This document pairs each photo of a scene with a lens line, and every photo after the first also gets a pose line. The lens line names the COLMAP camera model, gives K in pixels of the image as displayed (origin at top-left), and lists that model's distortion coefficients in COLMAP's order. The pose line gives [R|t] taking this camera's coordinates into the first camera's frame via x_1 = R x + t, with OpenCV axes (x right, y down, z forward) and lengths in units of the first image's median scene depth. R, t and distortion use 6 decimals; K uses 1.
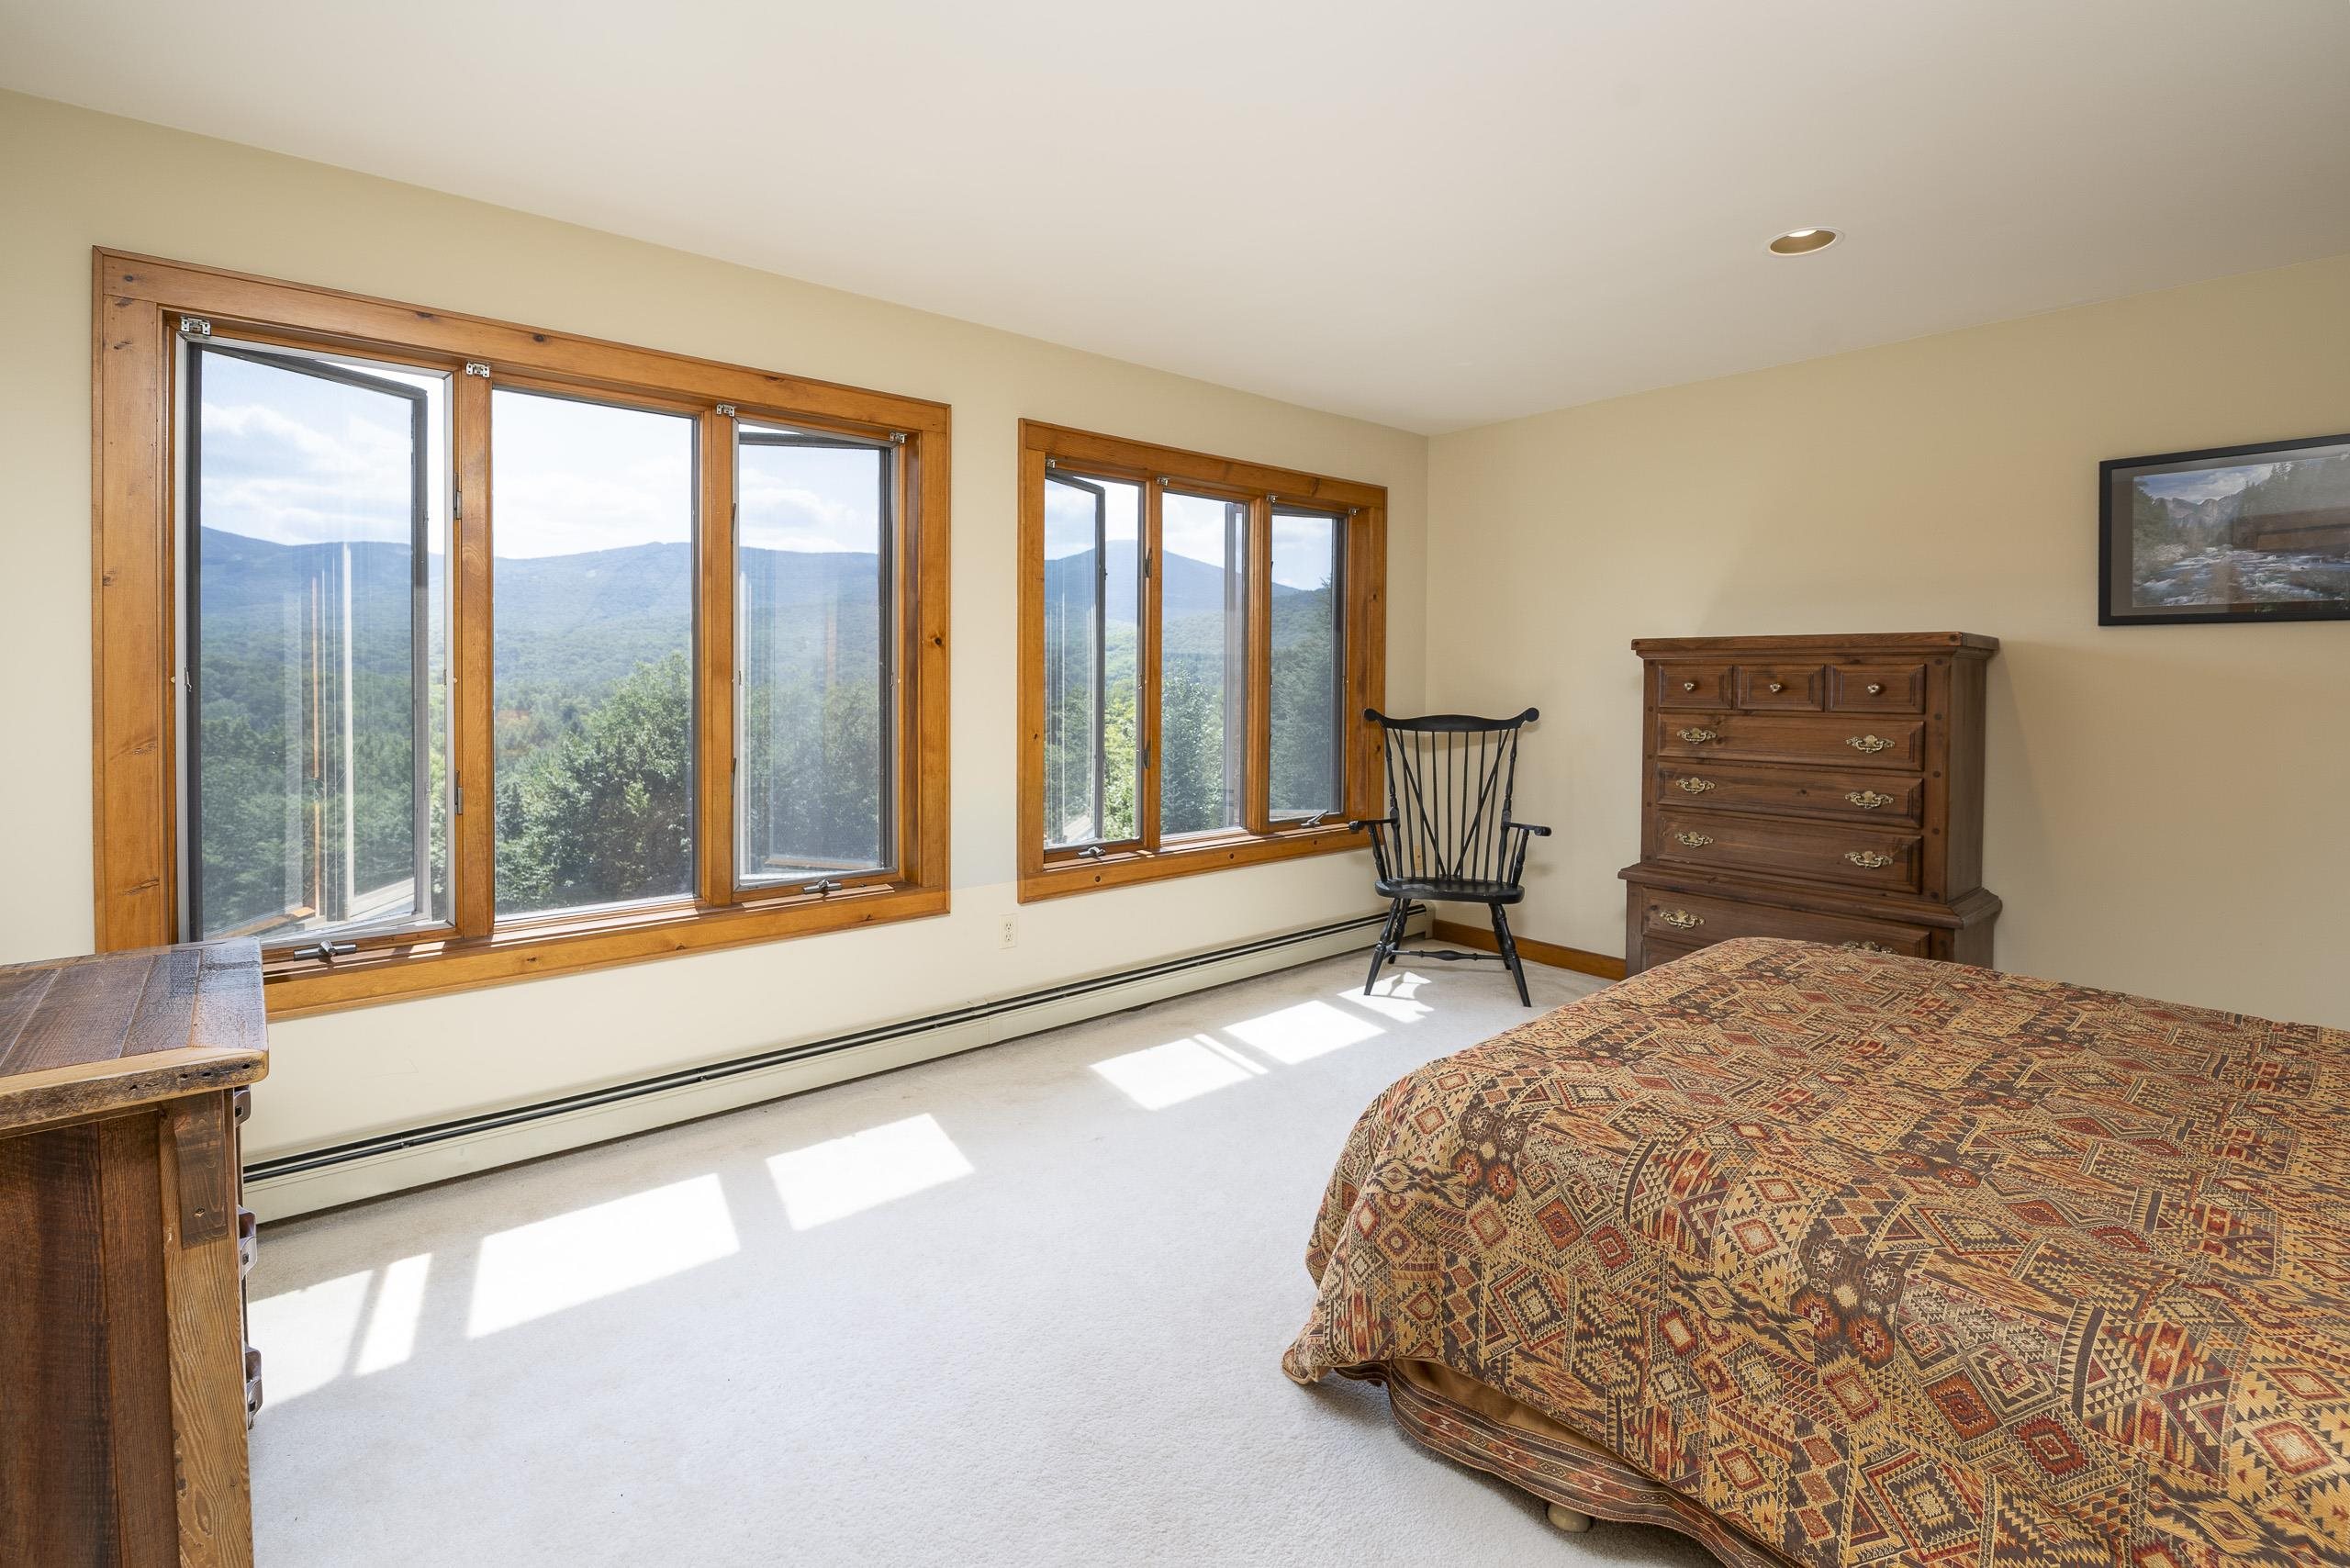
lens RADIAL K [[1079.6, 0, 1220.6], [0, 1079.6, 696.7], [0, 0, 1]] dist [-0.007299, -0.008681]
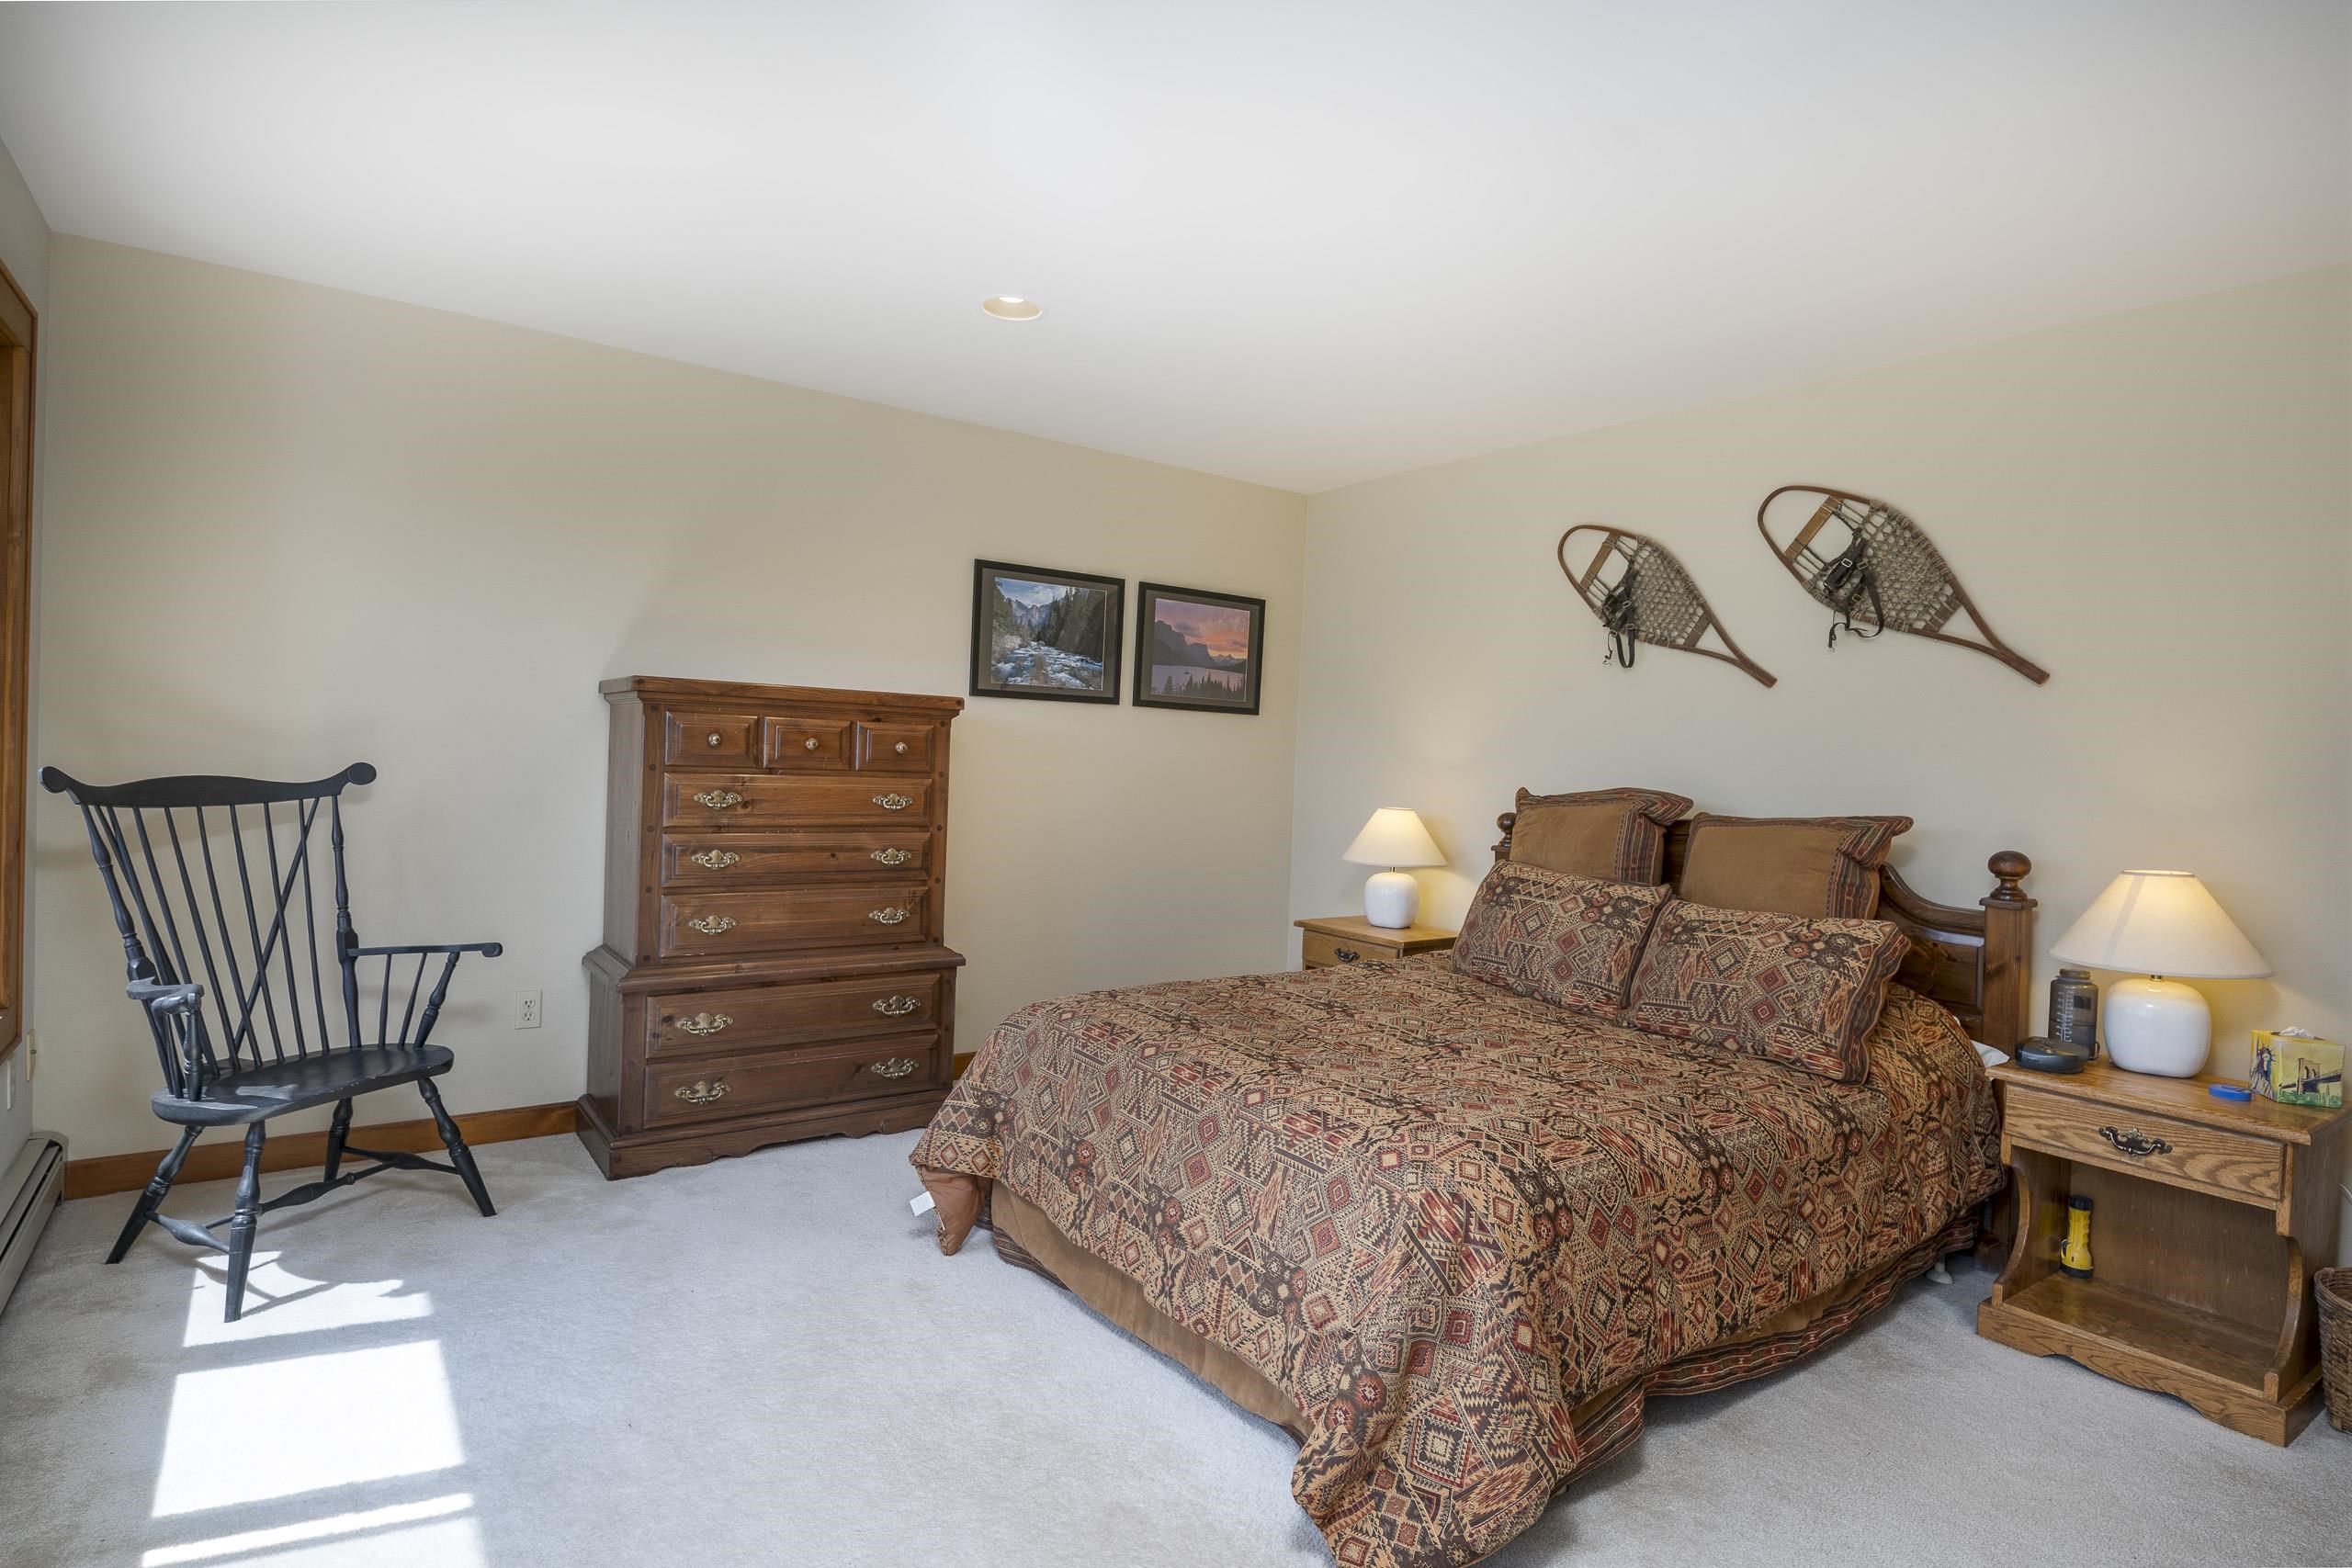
lens RADIAL K [[1244.9, 0, 1094.8], [0, 1244.9, 764.1], [0, 0, 1]] dist [0.007715, 0.000108]
pose [[0.103464, -0.017455, 0.994480, -0.540177], [-0.026122, 0.999453, 0.020260, -0.020158], [-0.994290, -0.028074, 0.102952, 0.690337]]
